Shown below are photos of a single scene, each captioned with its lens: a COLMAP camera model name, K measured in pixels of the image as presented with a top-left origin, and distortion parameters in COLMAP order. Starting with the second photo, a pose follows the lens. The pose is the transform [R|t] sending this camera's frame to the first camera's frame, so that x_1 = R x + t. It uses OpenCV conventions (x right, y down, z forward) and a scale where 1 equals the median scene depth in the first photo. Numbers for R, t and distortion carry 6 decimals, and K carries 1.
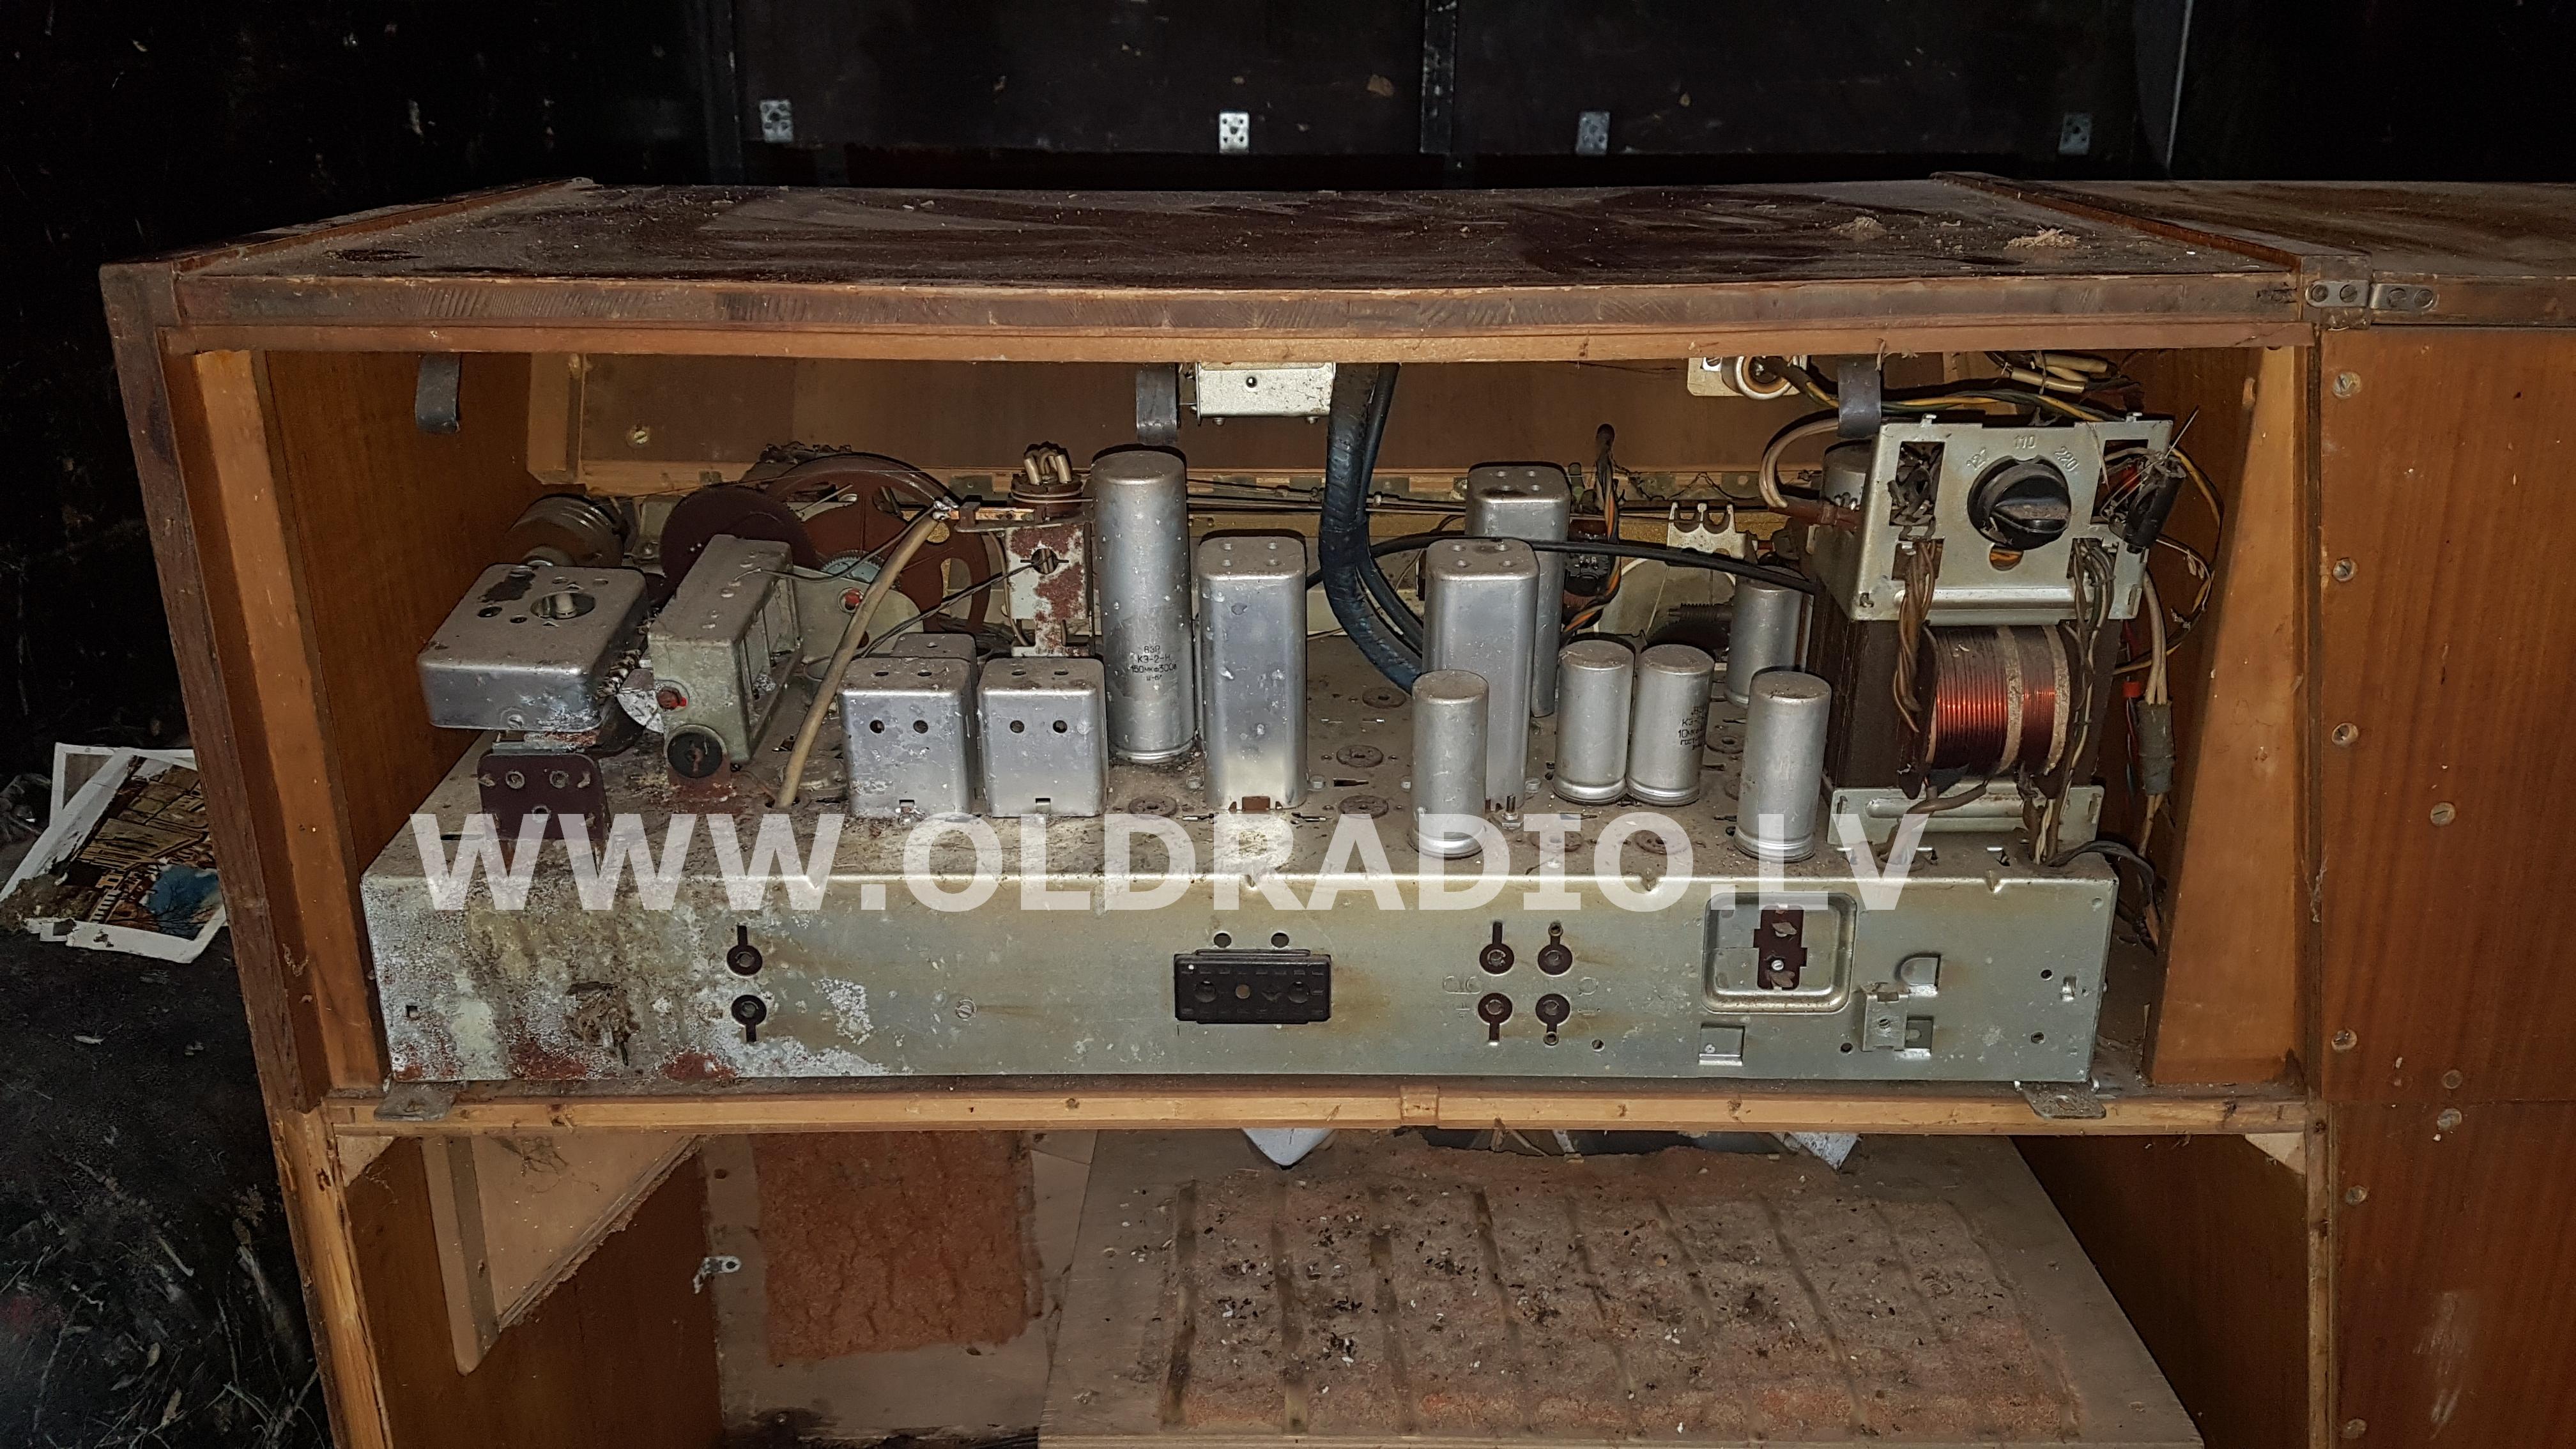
lens RADIAL K [[1888.6, 0, 1278.1], [0, 1888.6, 774.6], [0, 0, 1]] dist [0.284420, -0.508902]
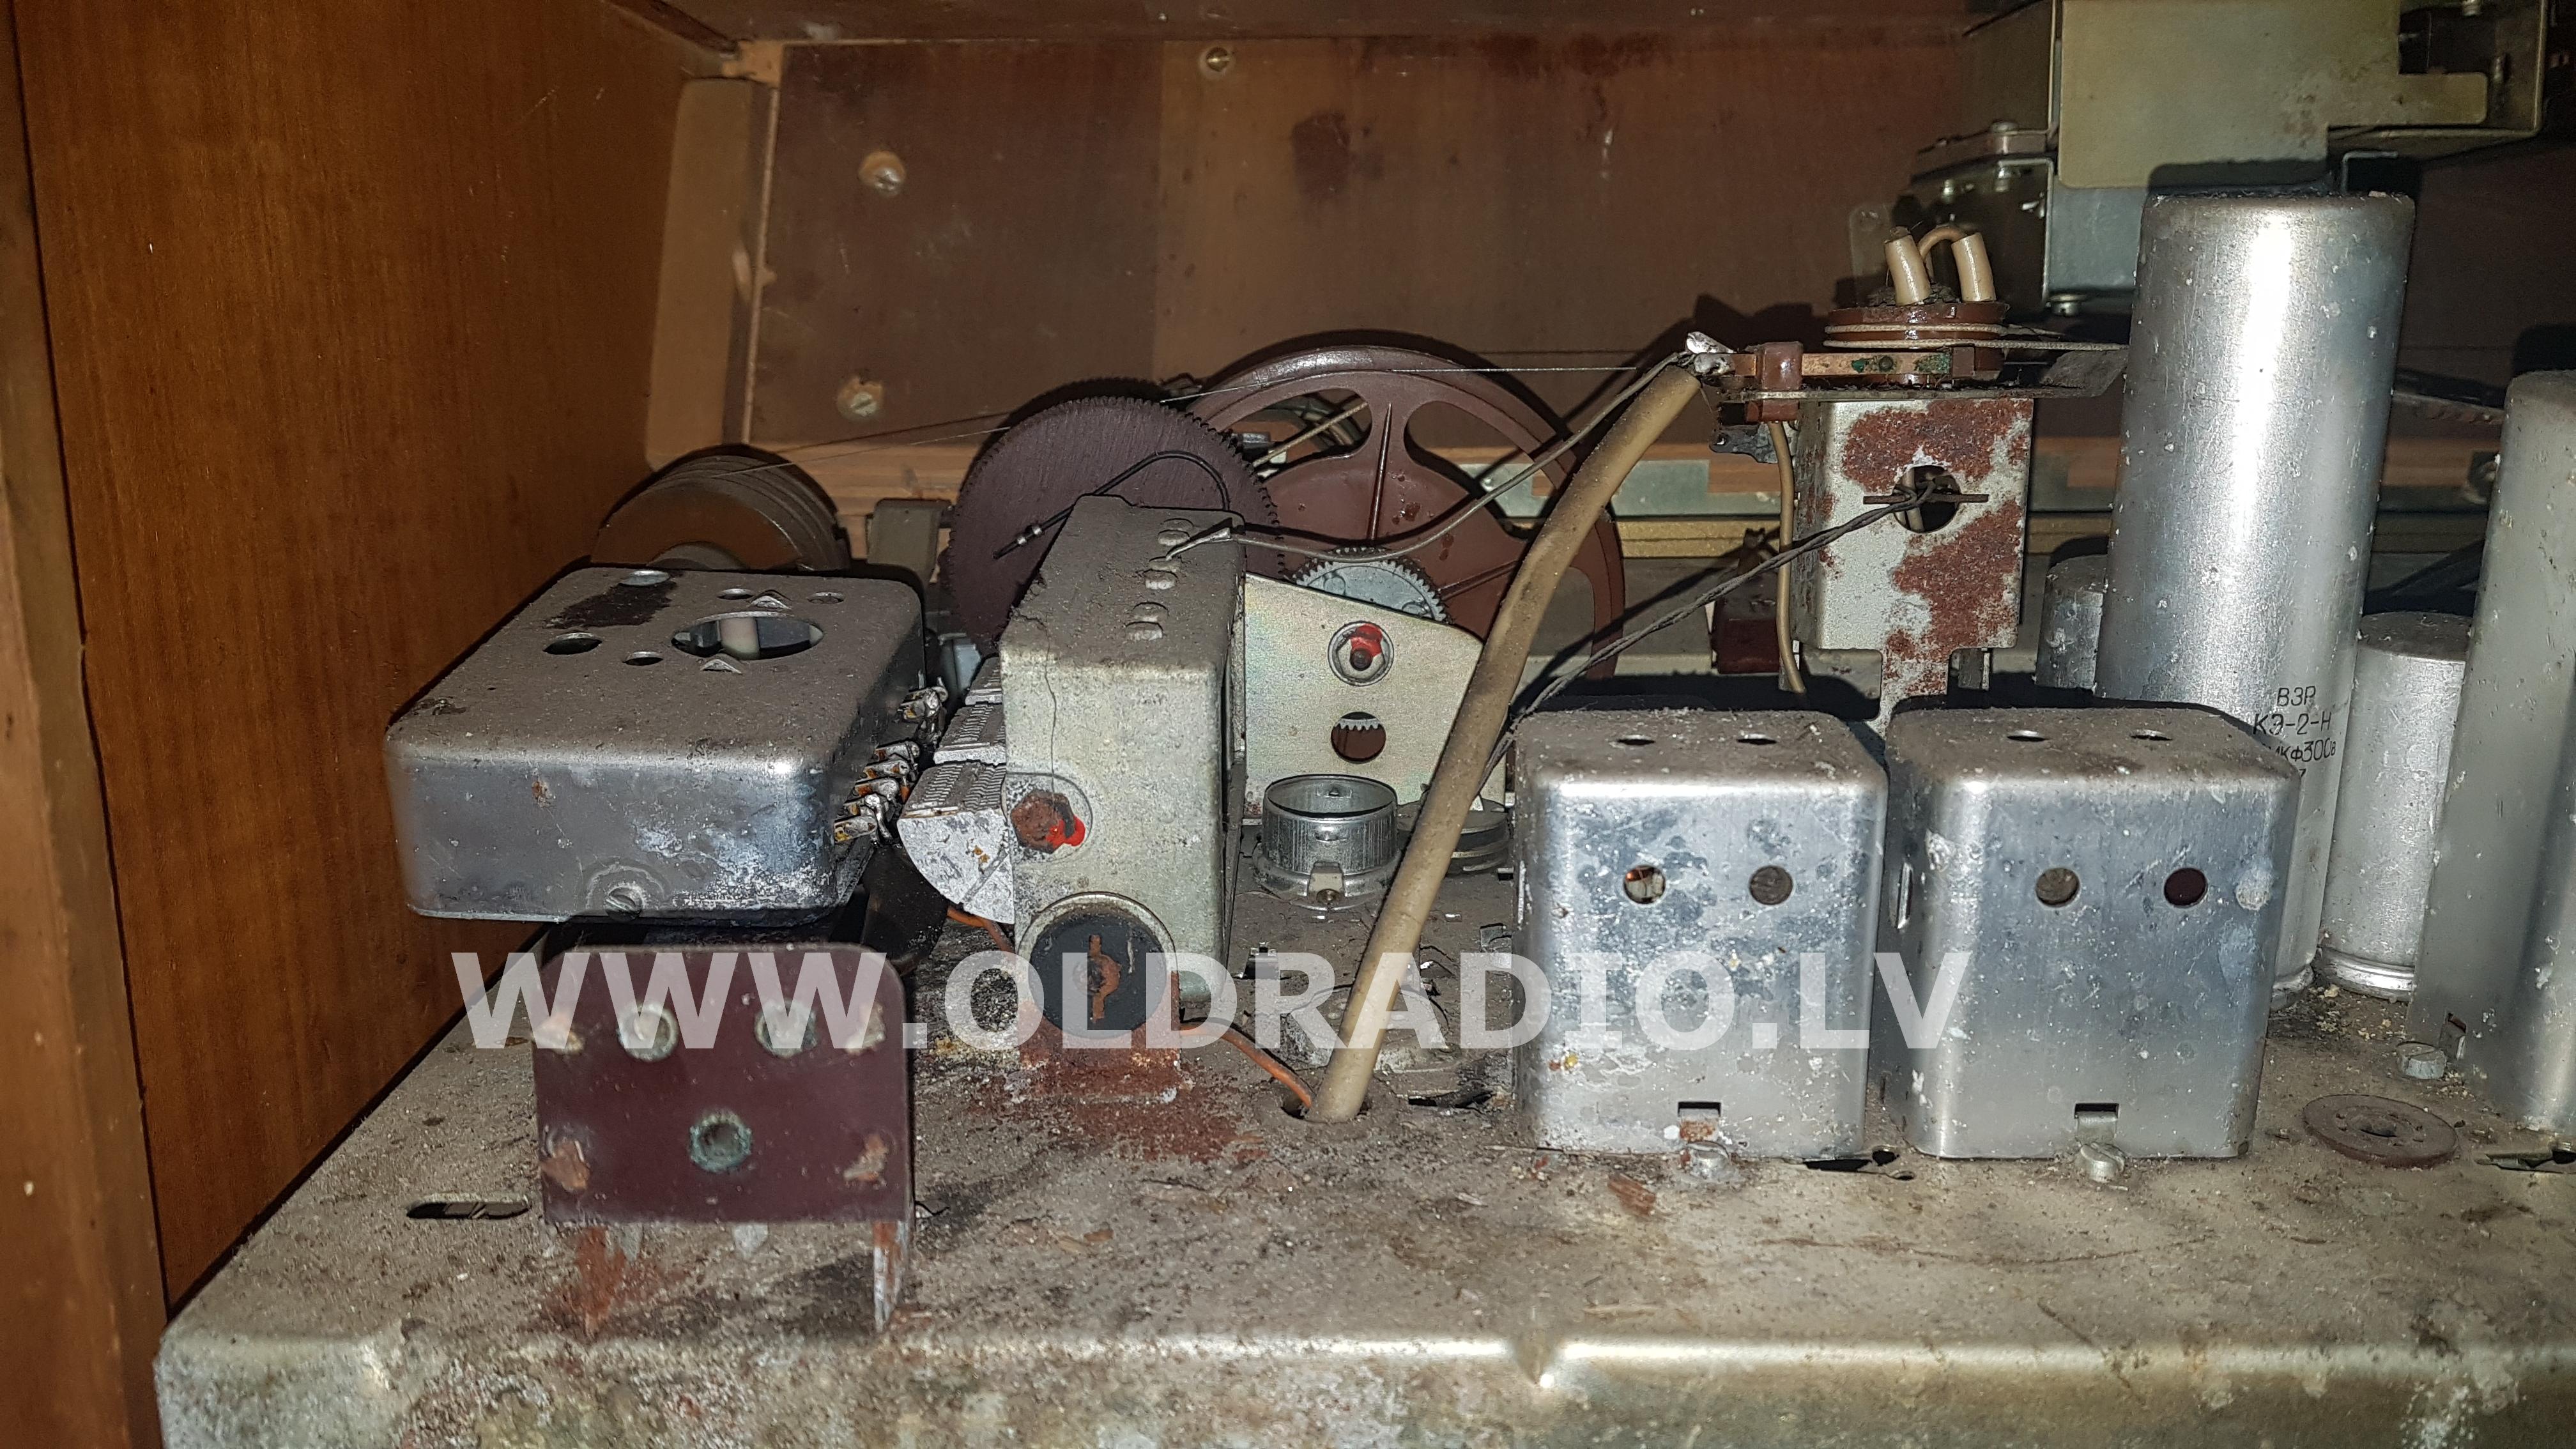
lens RADIAL K [[2046.2, 0, 1283.1], [0, 2046.2, 799.9], [0, 0, 1]] dist [0.351326, -0.594909]
pose [[0.999271, -0.000759, -0.038170, -0.245540], [-0.004641, 0.989969, -0.141206, 0.012041], [0.037895, 0.141280, 0.989244, 0.588716]]
